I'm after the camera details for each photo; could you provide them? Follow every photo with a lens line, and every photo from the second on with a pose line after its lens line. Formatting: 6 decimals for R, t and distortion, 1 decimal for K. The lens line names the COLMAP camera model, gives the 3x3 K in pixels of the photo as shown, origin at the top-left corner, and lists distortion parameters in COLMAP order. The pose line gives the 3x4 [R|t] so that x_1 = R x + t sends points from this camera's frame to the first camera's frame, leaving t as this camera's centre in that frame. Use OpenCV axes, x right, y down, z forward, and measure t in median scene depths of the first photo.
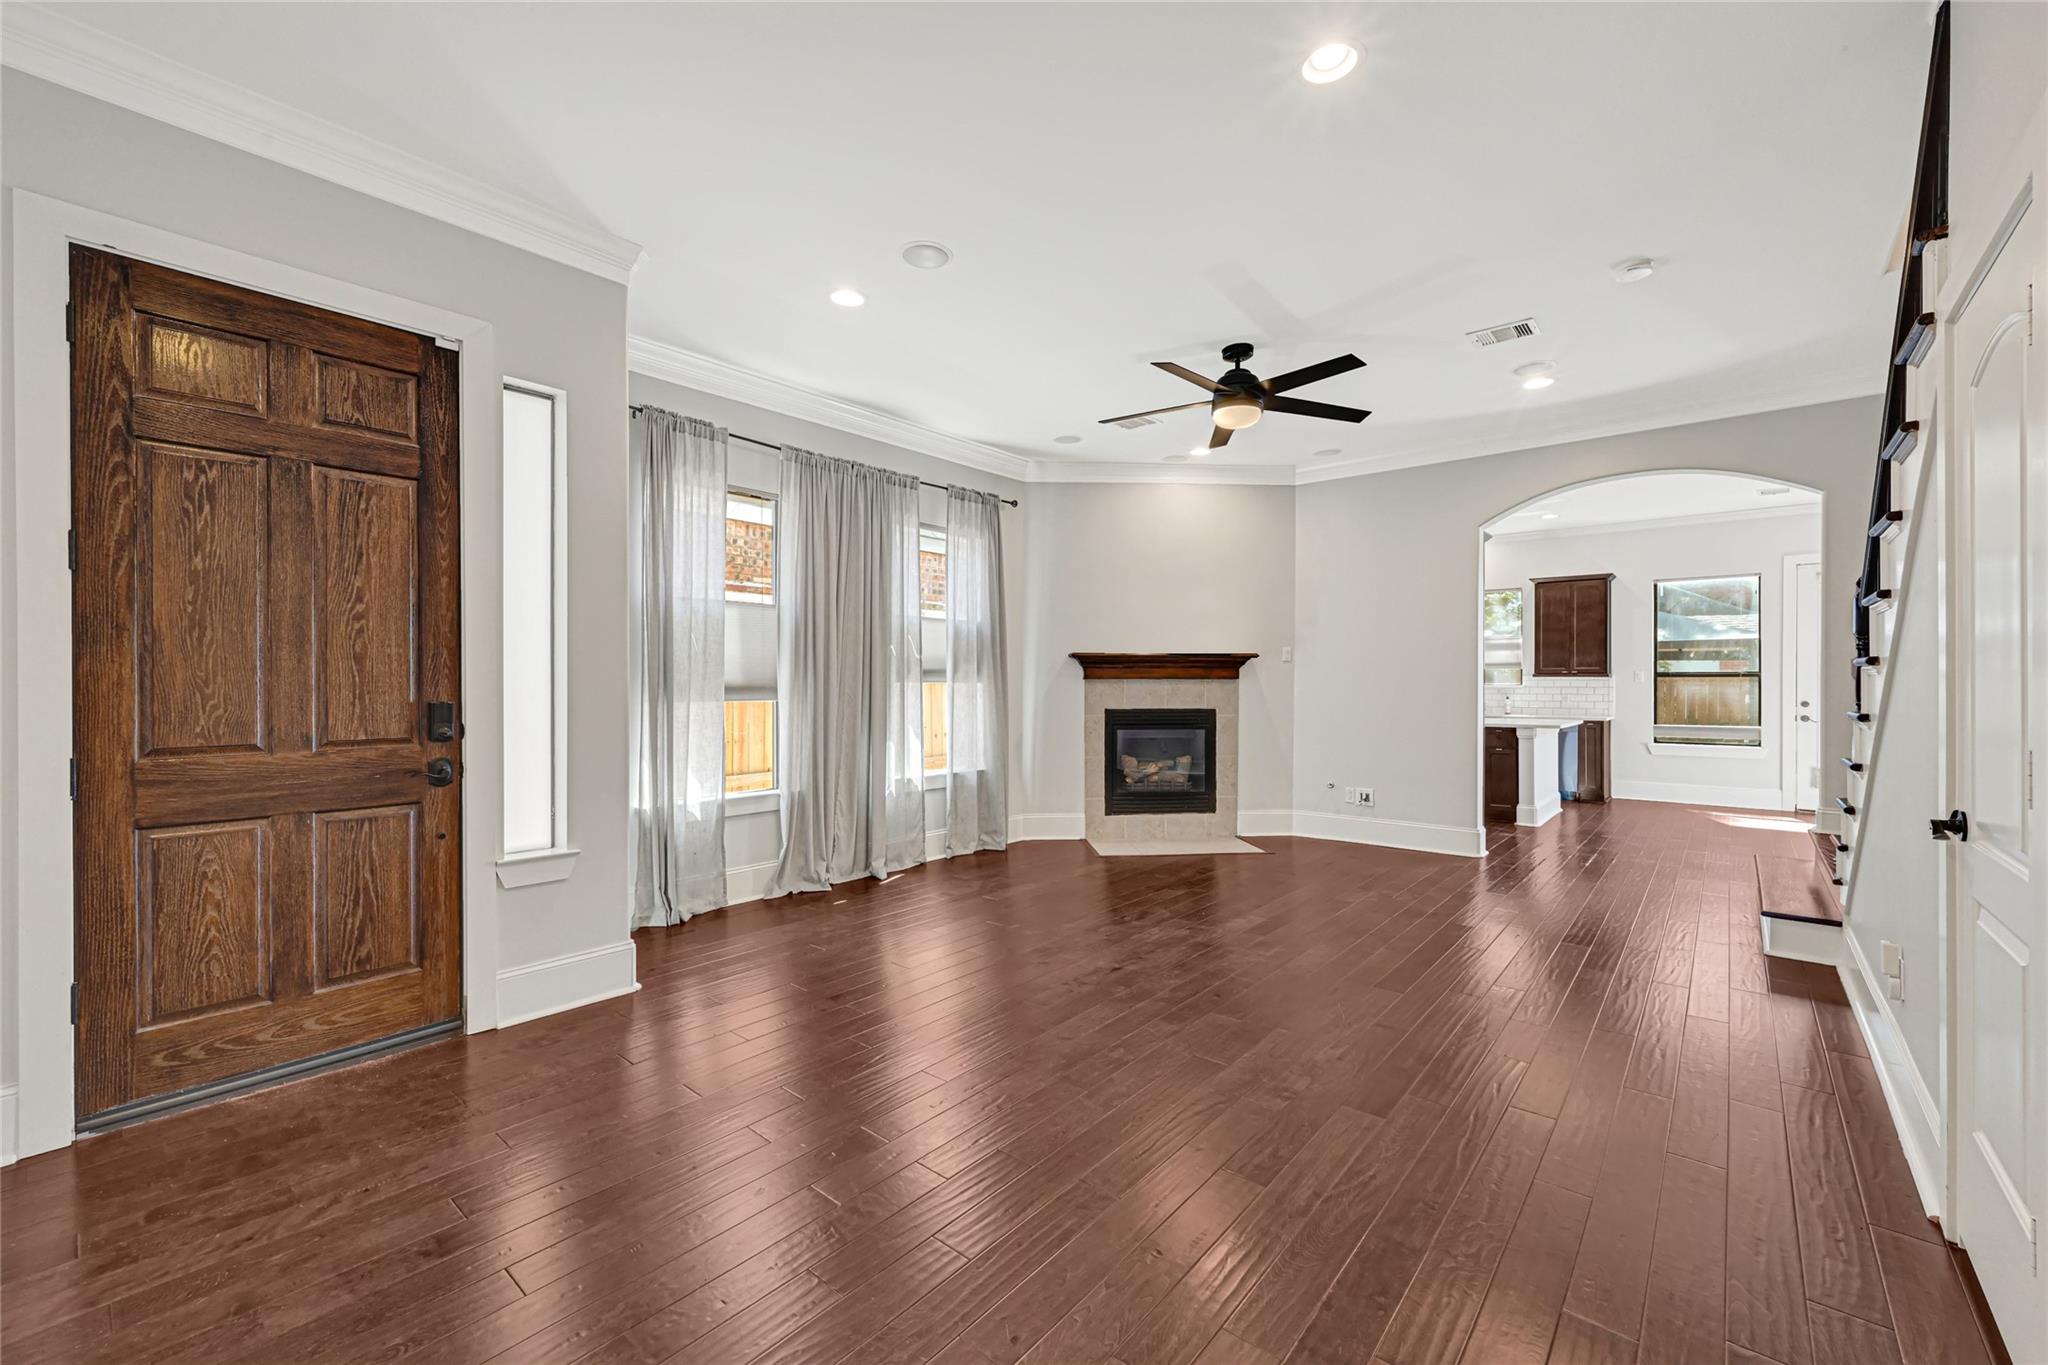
lens RADIAL K [[831.4, 0, 1024.0], [0, 831.4, 682.5], [0, 0, 1]] dist [-0.000952, -0.000037]
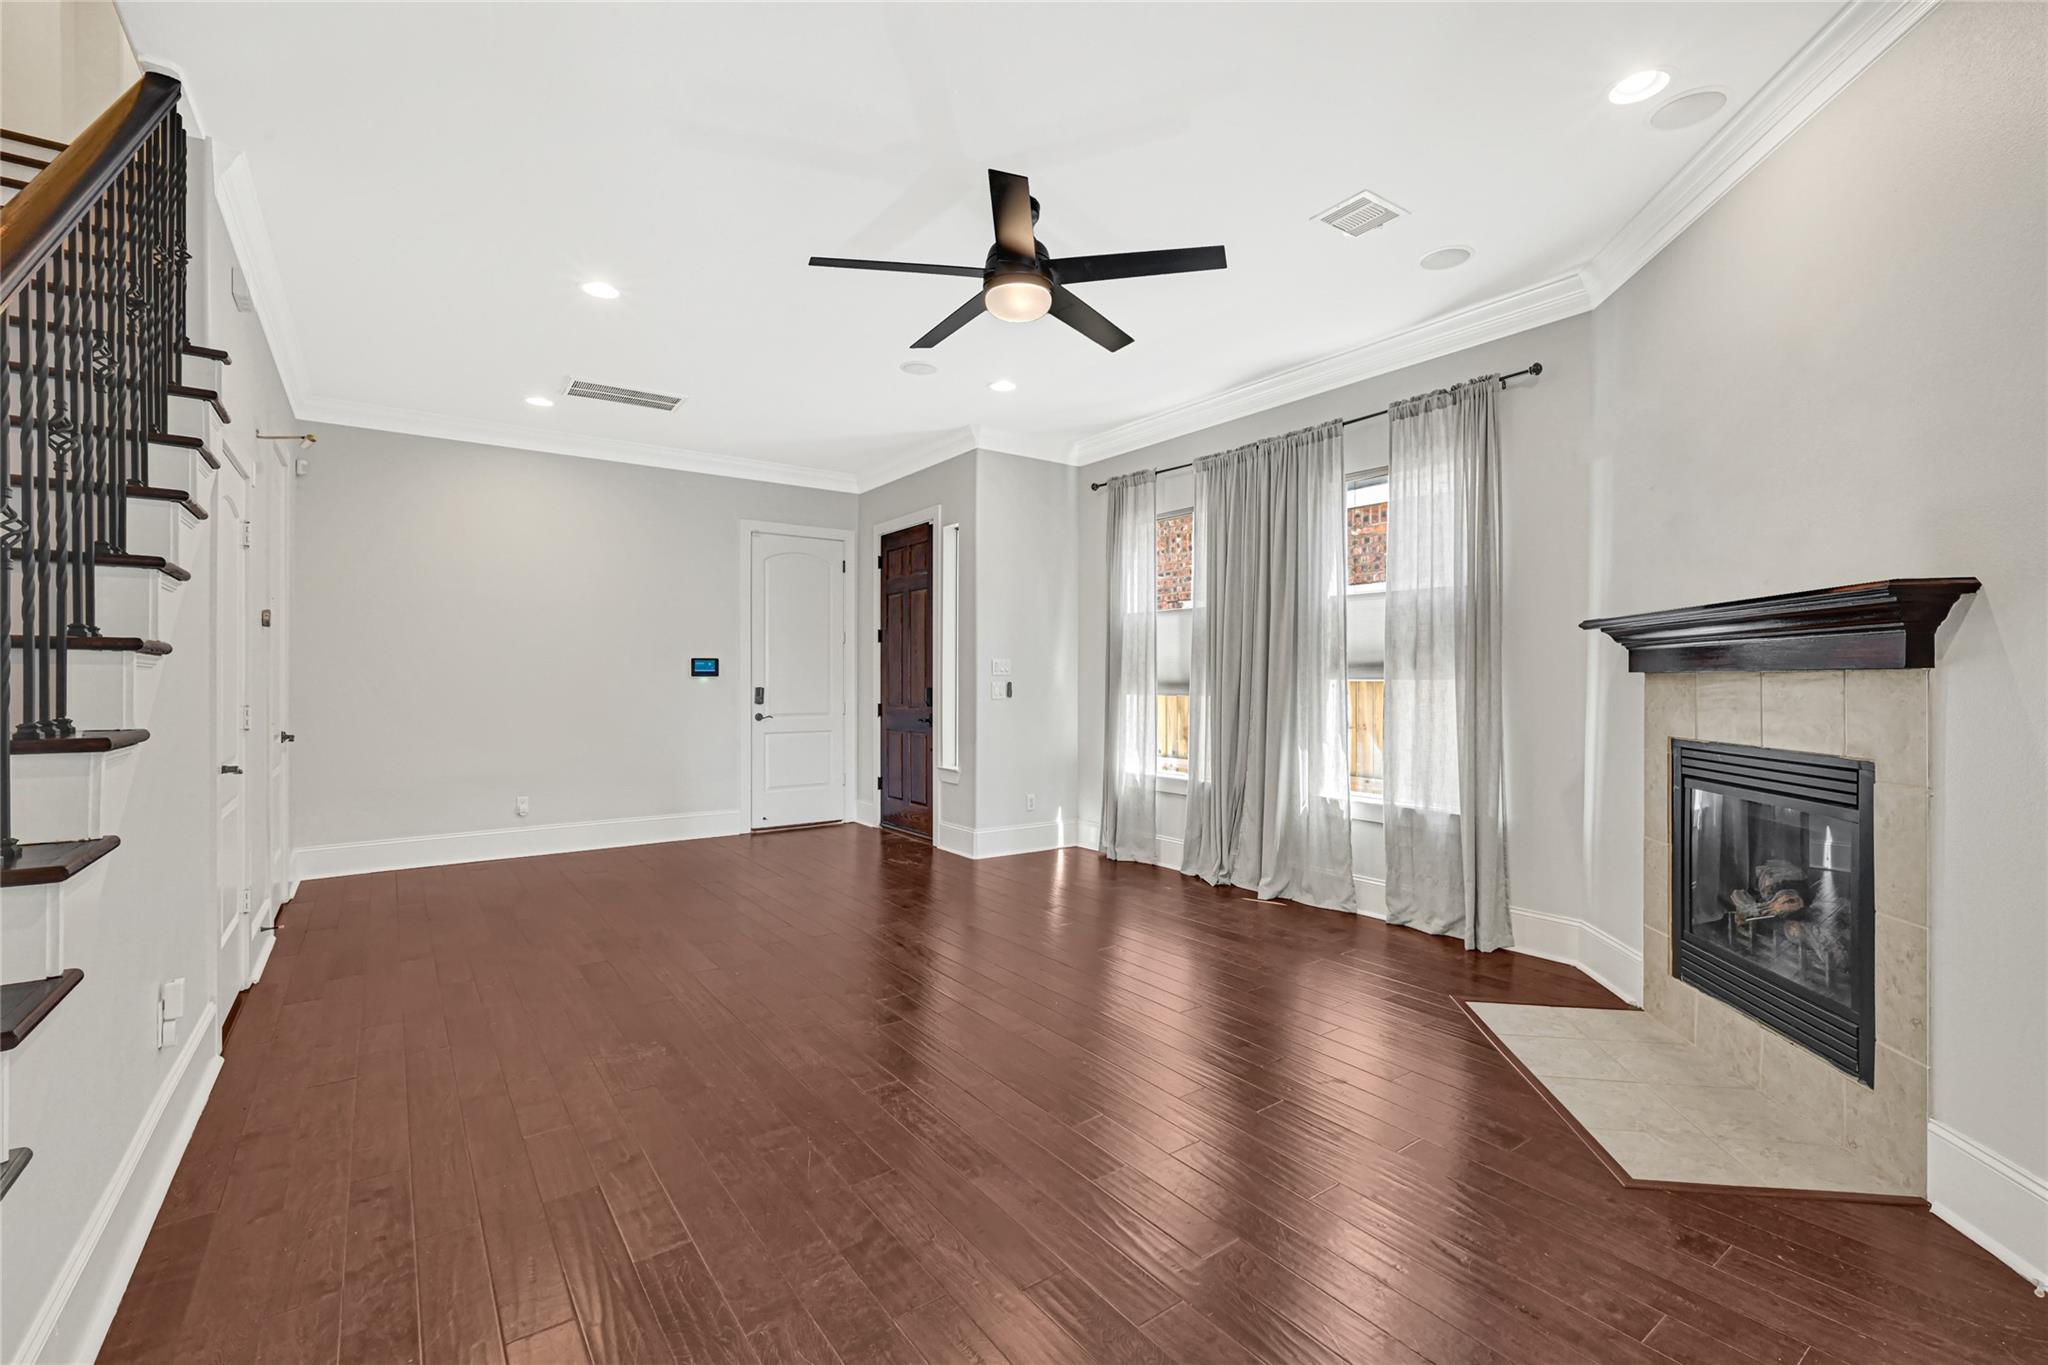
lens RADIAL K [[868.0, 0, 1024.0], [0, 868.0, 682.5], [0, 0, 1]] dist [0.000874, 0.000168]
pose [[-0.225907, -0.000777, -0.974149, 0.745774], [-0.005955, 0.999982, 0.000583, 0.004225], [0.974131, 0.005933, -0.225907, 0.900138]]
